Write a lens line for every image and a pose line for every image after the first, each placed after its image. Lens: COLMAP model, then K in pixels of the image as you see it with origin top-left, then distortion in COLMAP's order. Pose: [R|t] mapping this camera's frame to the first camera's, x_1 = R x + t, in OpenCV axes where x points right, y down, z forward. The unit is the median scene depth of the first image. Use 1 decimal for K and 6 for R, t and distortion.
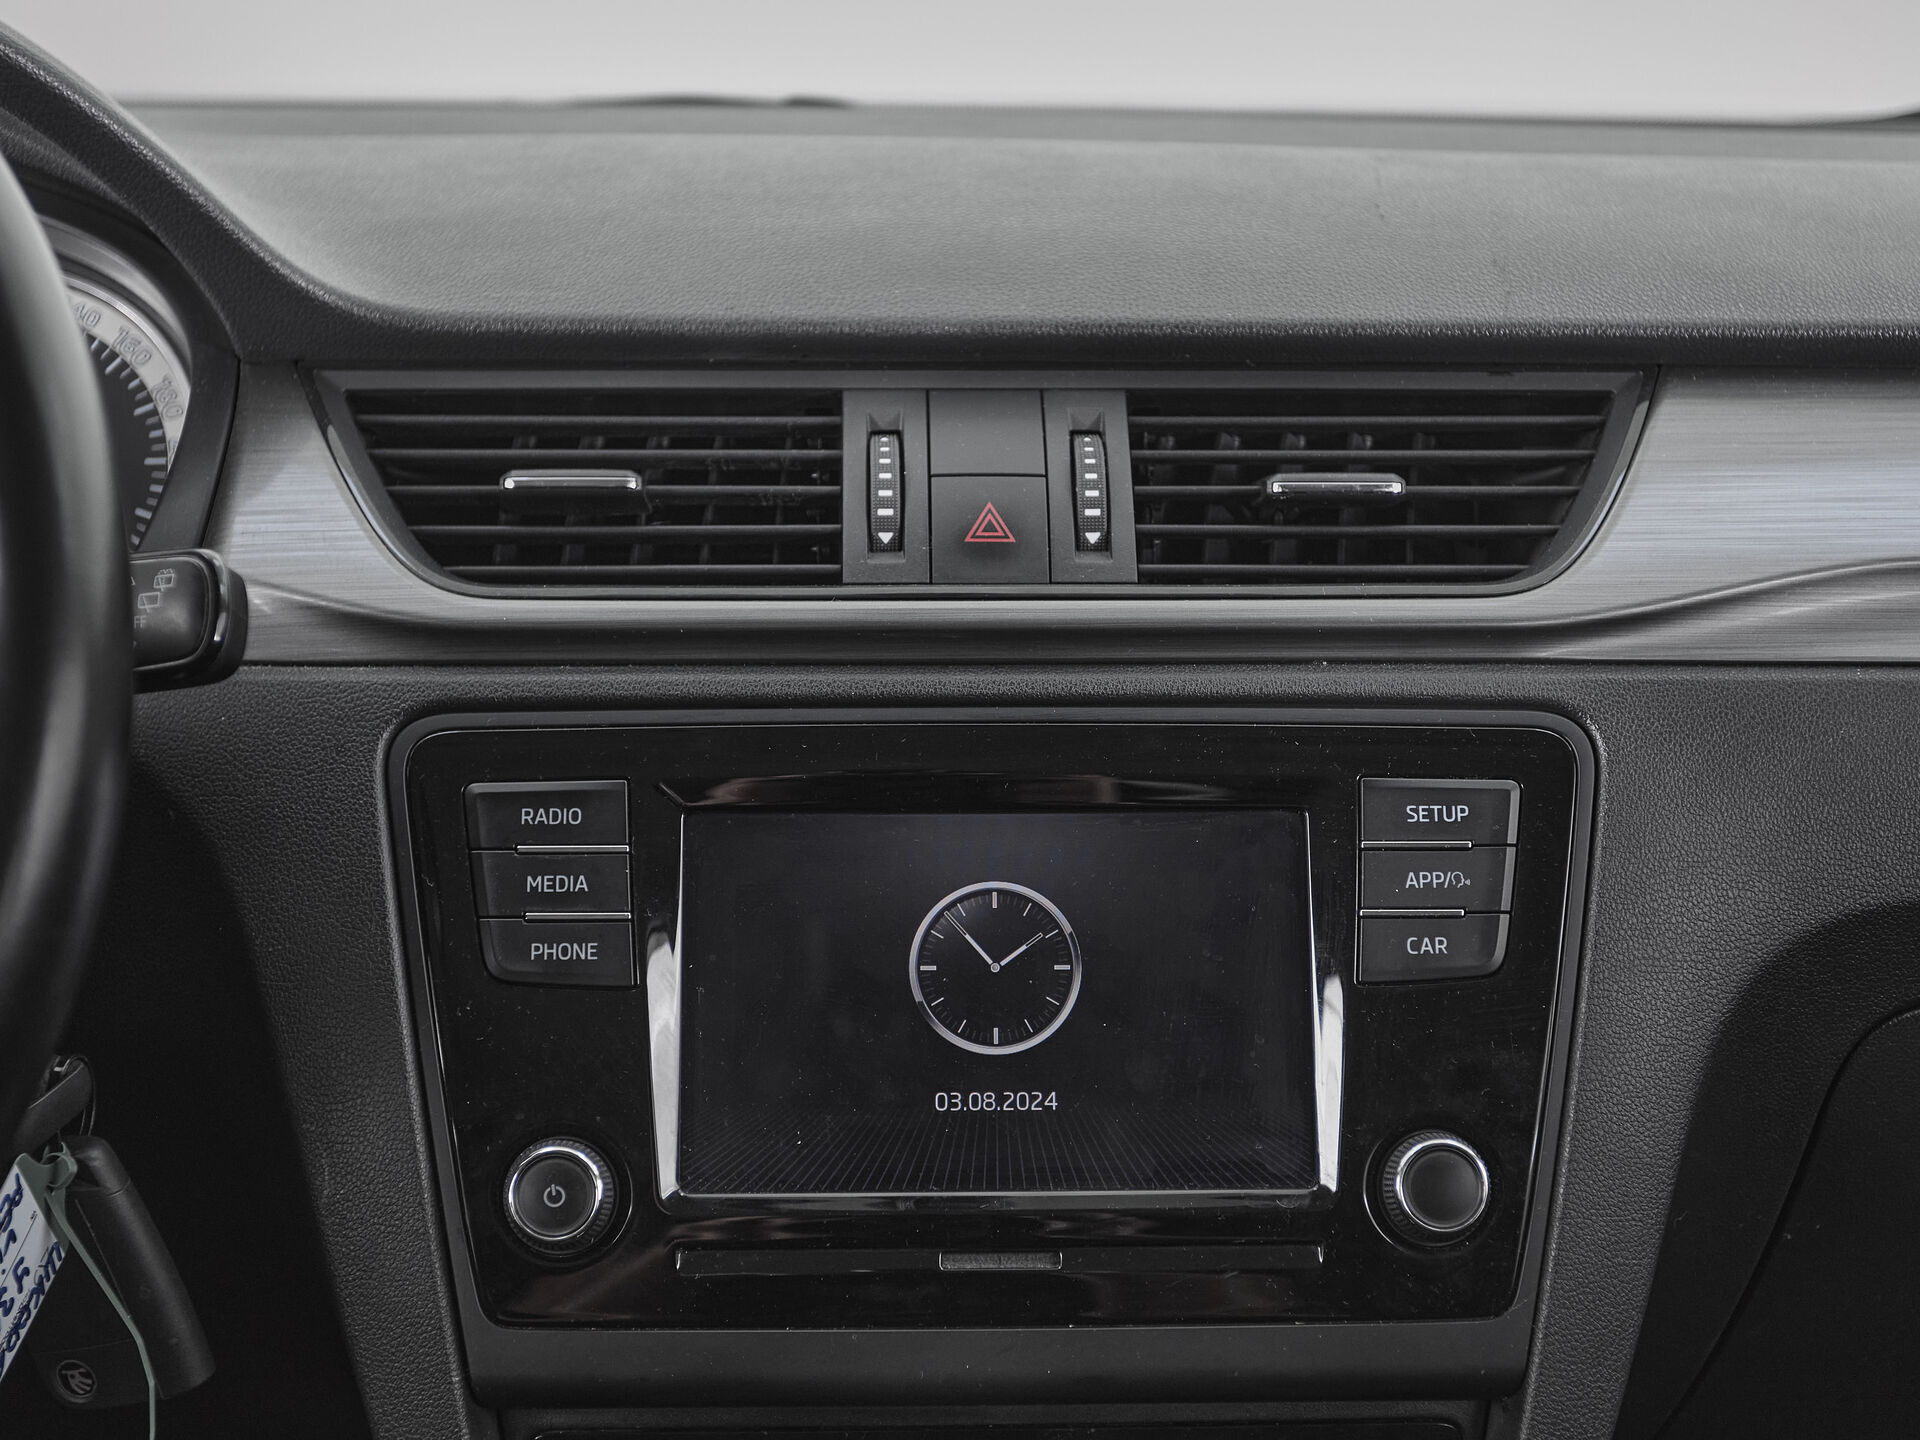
lens RADIAL K [[2626.3, 0, 960.0], [0, 2626.3, 720.0], [0, 0, 1]] dist [0.026260, 0.073261]
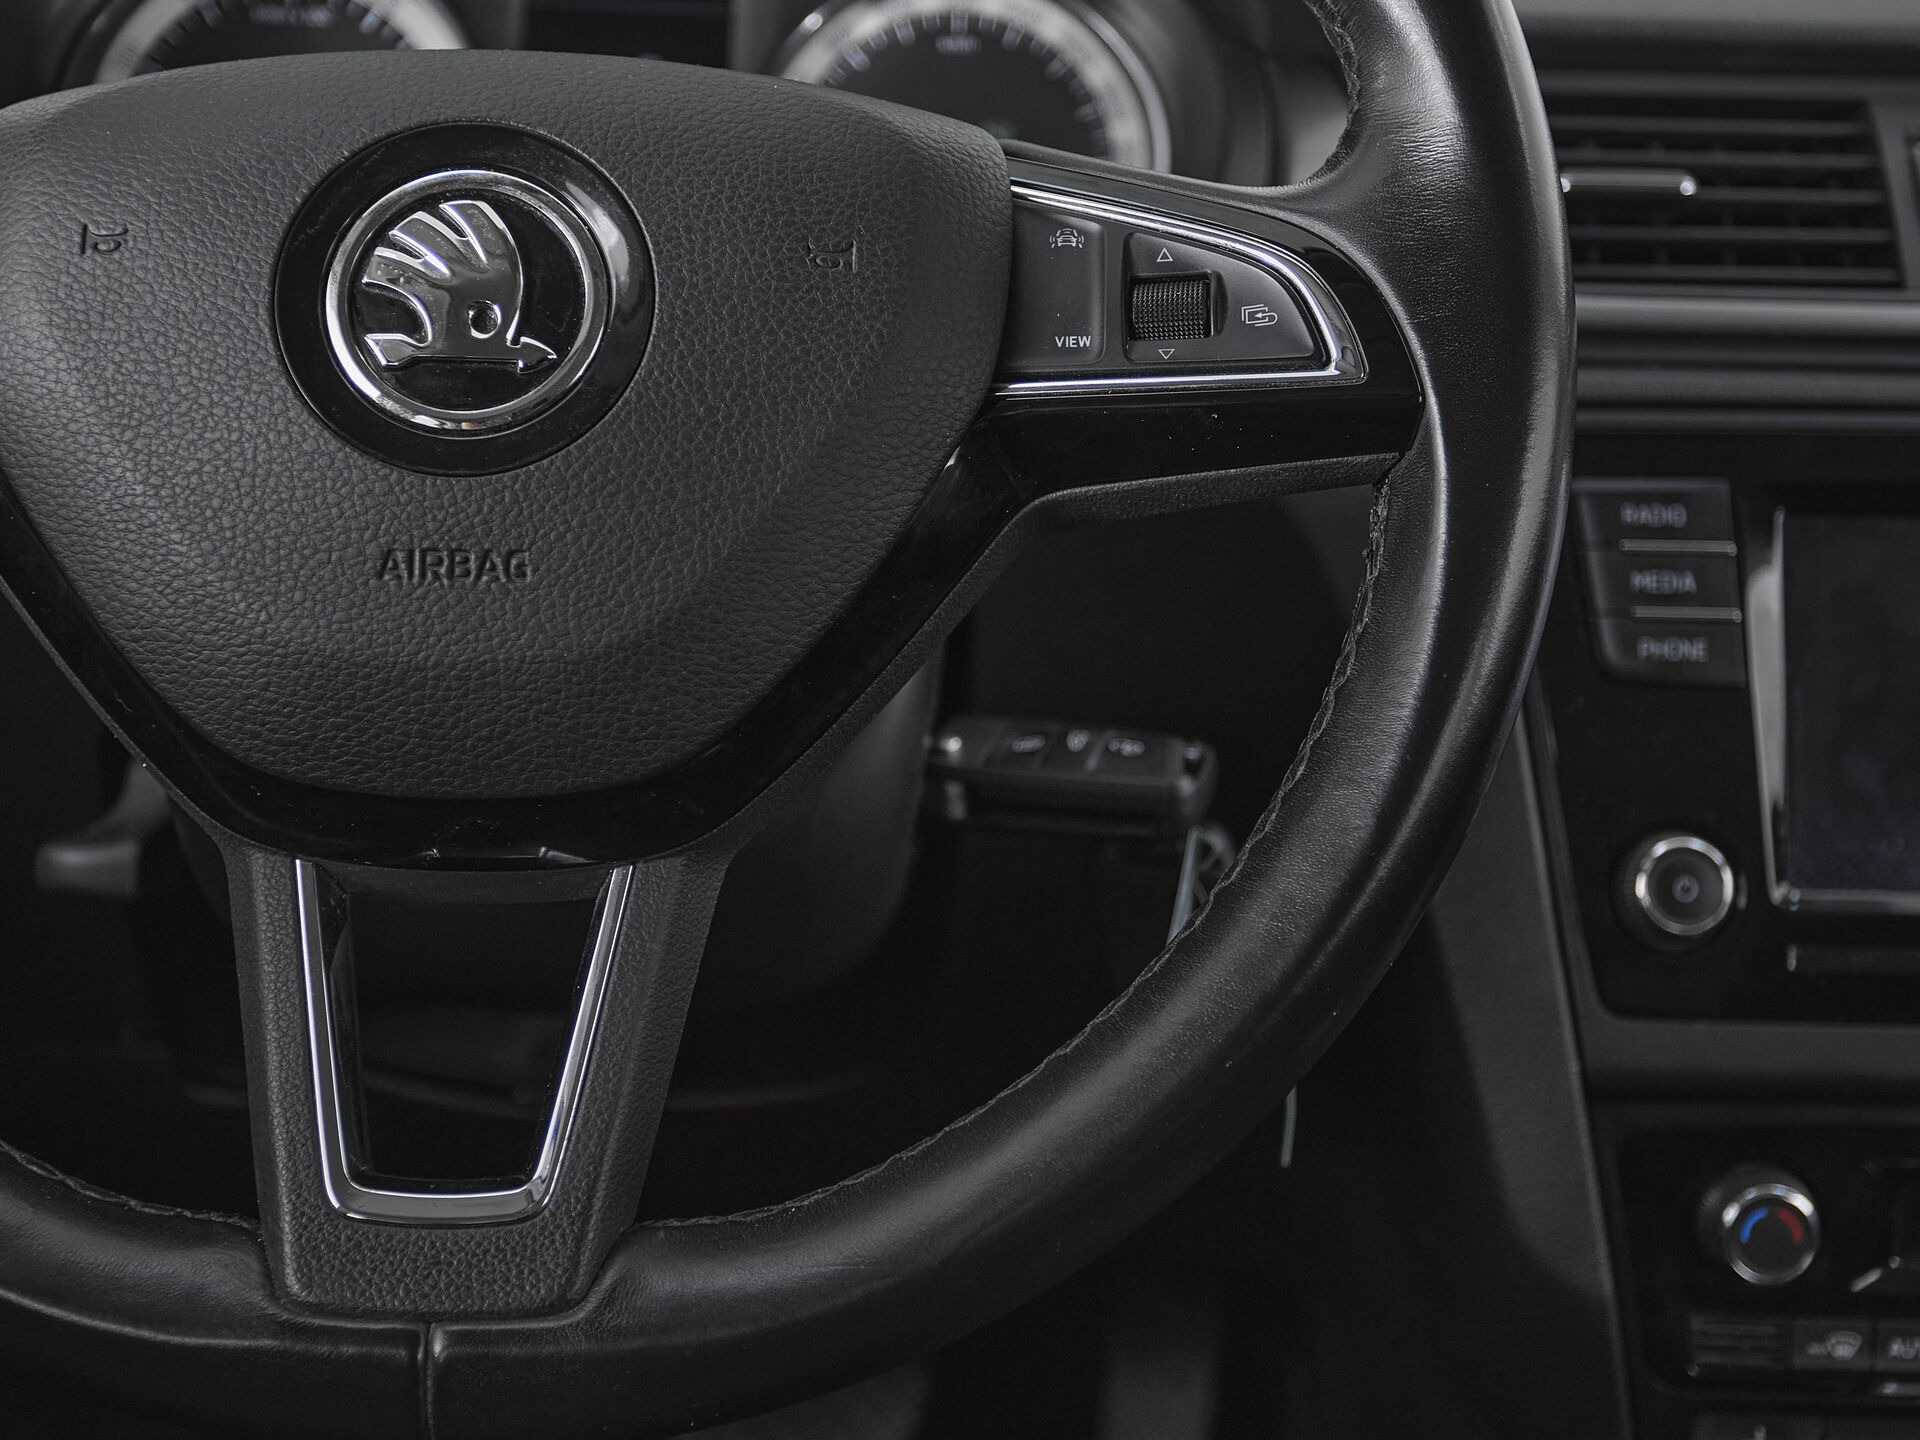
lens RADIAL K [[2811.8, 0, 969.6], [0, 2811.8, 657.7], [0, 0, 1]] dist [-0.002838, 0.082788]
pose [[0.999757, 0.022066, -0.000041, -0.417164], [-0.022048, 0.999038, 0.037905, 0.056374], [0.000878, -0.037894, 0.999281, -0.069614]]
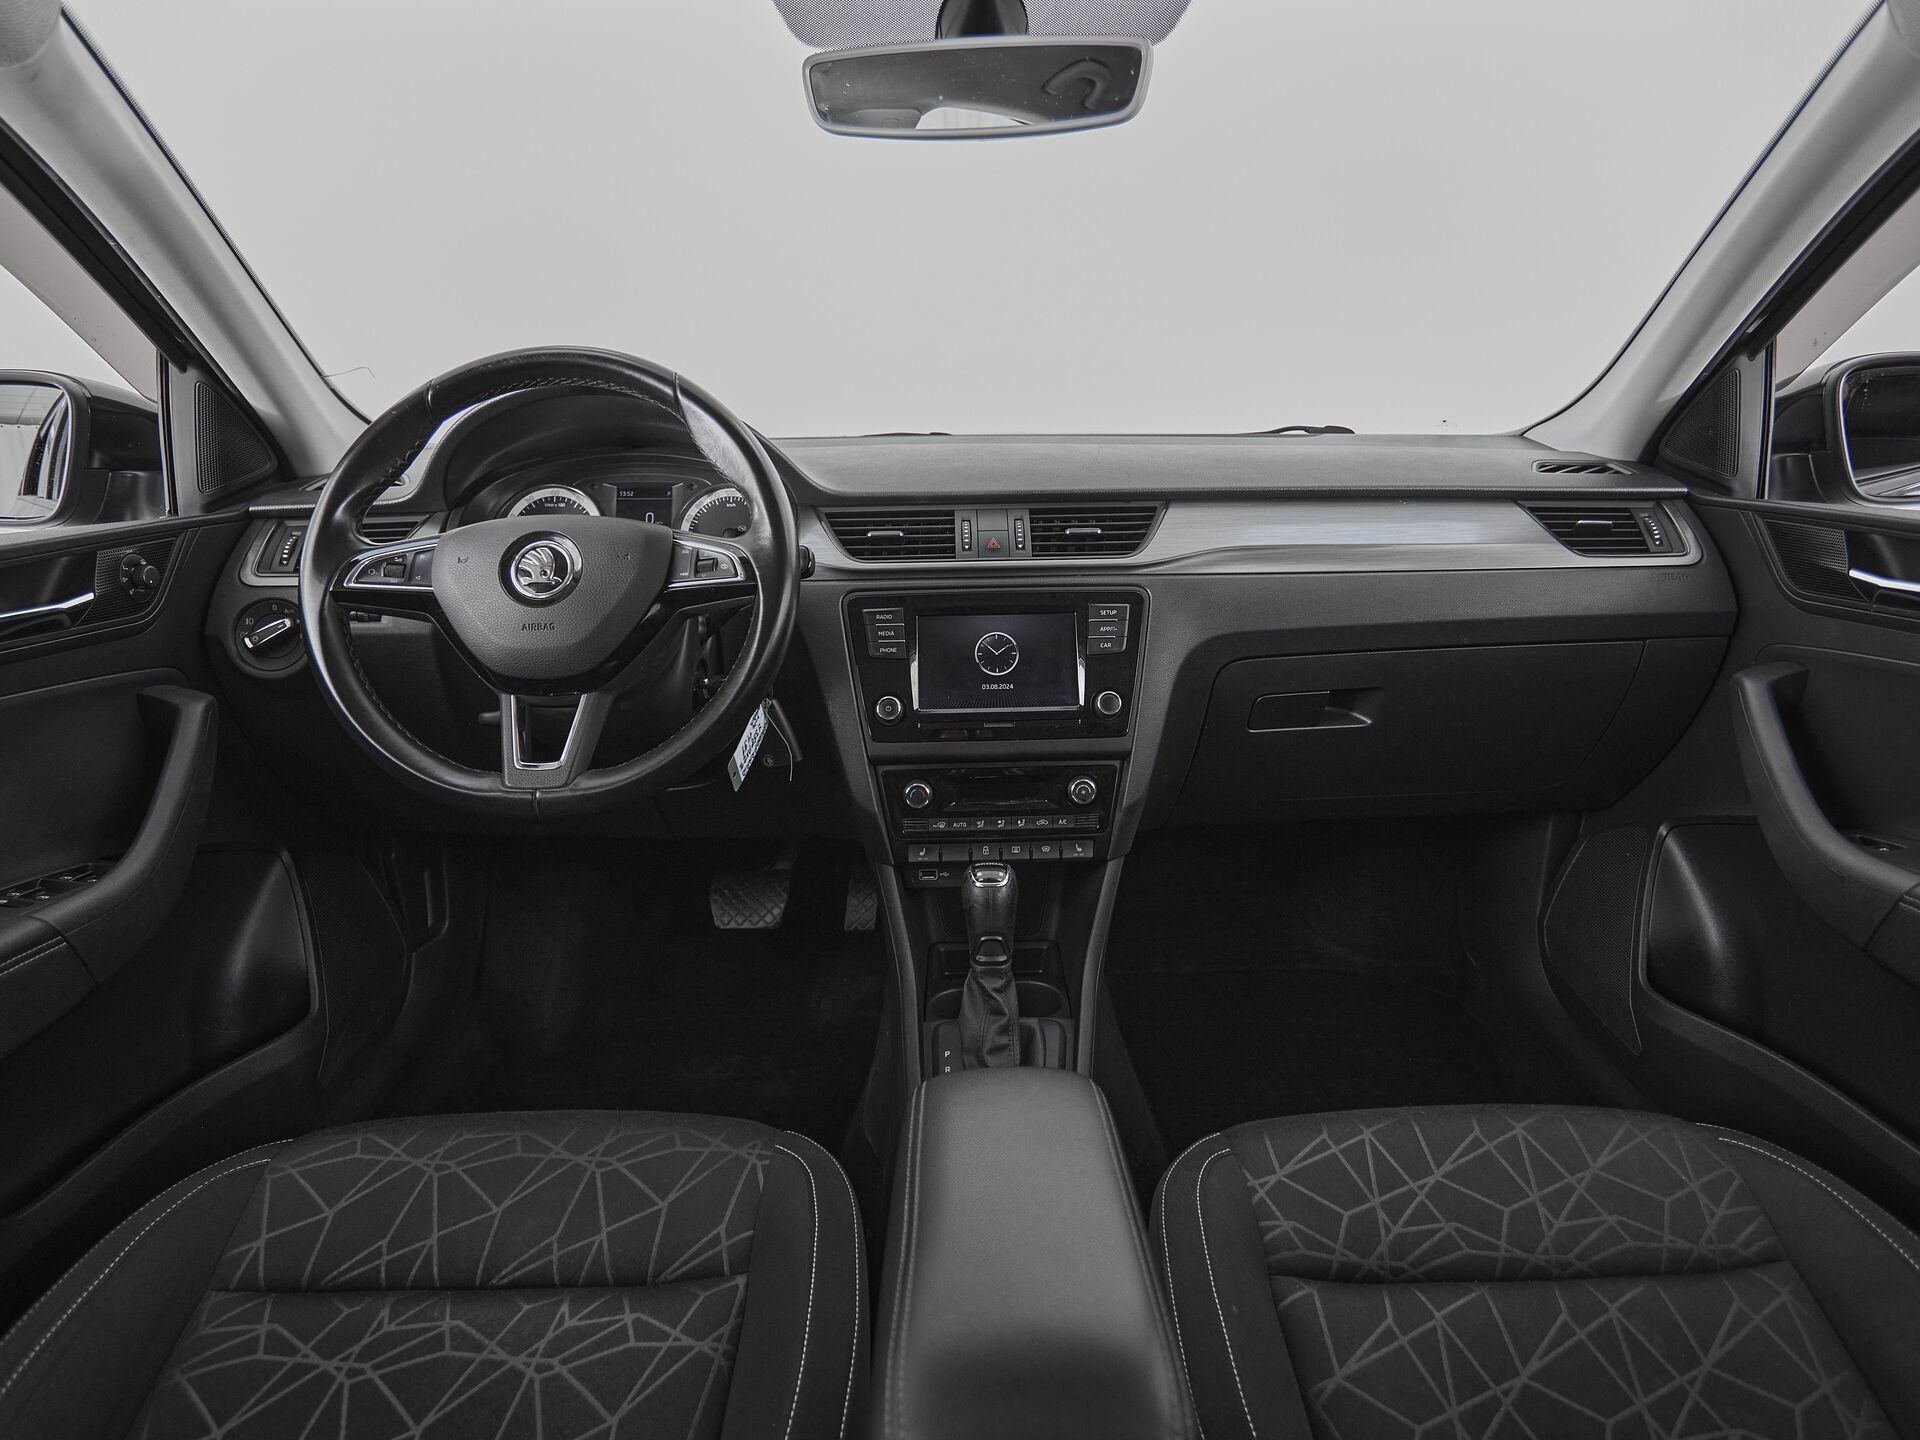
lens RADIAL K [[1112.1, 0, 965.4], [0, 1112.1, 710.7], [0, 0, 1]] dist [0.004538, -0.001452]
pose [[0.999716, -0.018124, -0.015502, -0.009775], [0.018384, 0.999691, 0.016747, 0.153362], [0.015193, -0.017027, 0.999740, -0.681331]]
